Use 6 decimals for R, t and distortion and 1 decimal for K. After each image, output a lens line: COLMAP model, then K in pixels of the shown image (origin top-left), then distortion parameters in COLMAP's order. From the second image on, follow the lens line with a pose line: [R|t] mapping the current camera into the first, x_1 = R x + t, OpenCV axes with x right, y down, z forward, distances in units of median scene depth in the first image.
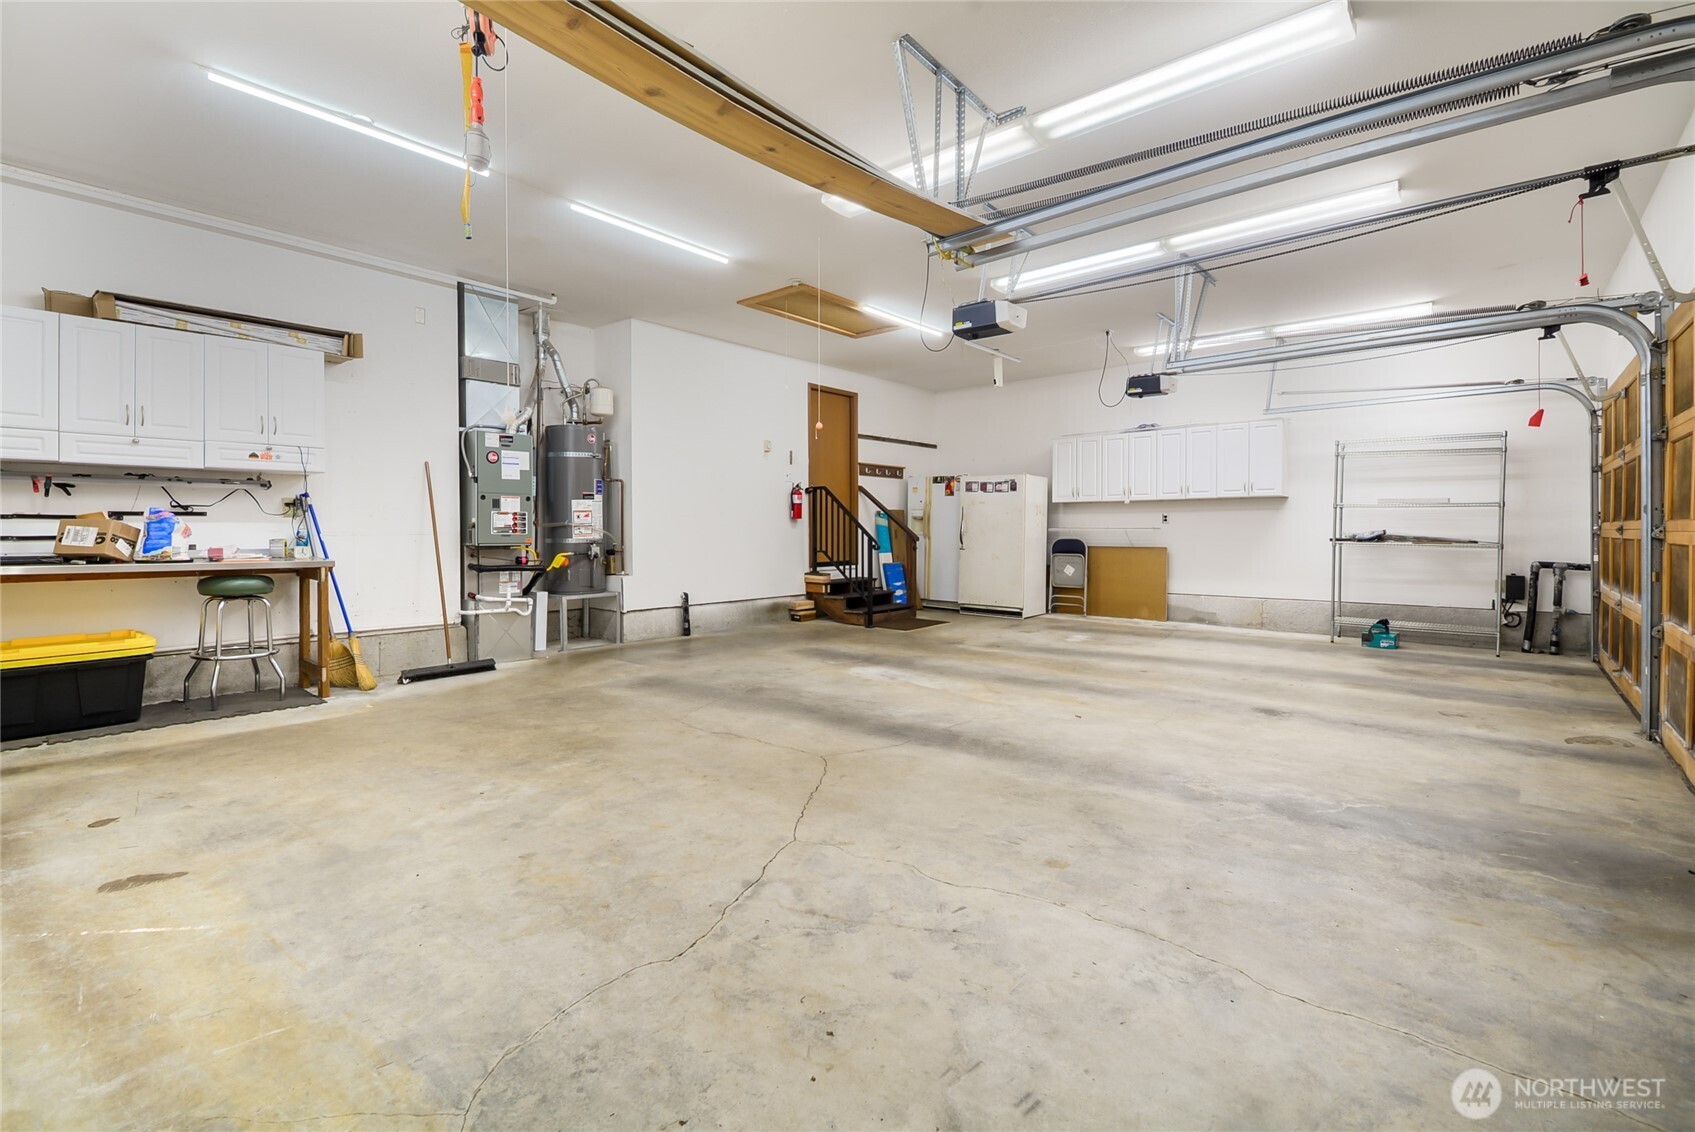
lens RADIAL K [[759.1, 0, 831.3], [0, 759.1, 545.8], [0, 0, 1]] dist [0.000064, -0.004603]
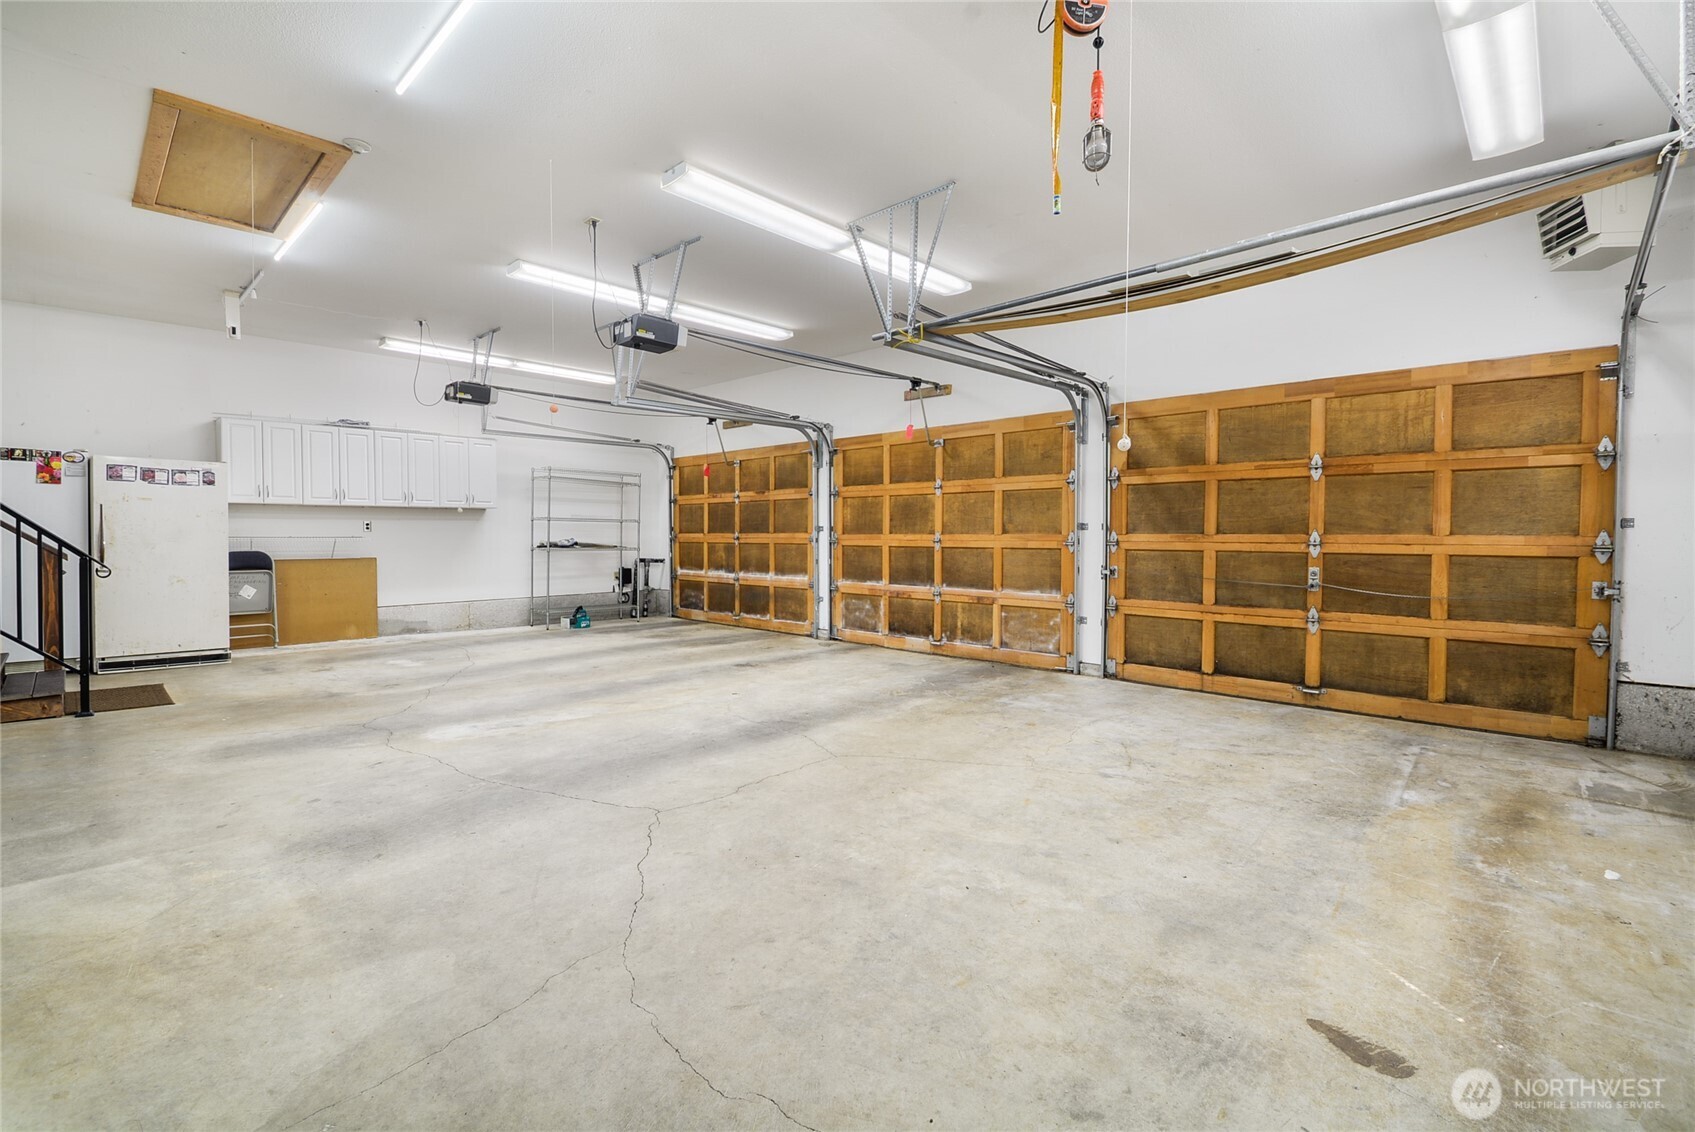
lens RADIAL K [[759.1, 0, 831.3], [0, 759.1, 545.8], [0, 0, 1]] dist [0.000064, -0.004603]
pose [[0.062811, -0.015315, 0.997908, -1.315330], [0.021931, 0.999662, 0.013962, -0.038732], [-0.997784, 0.021008, 0.063126, 1.151109]]
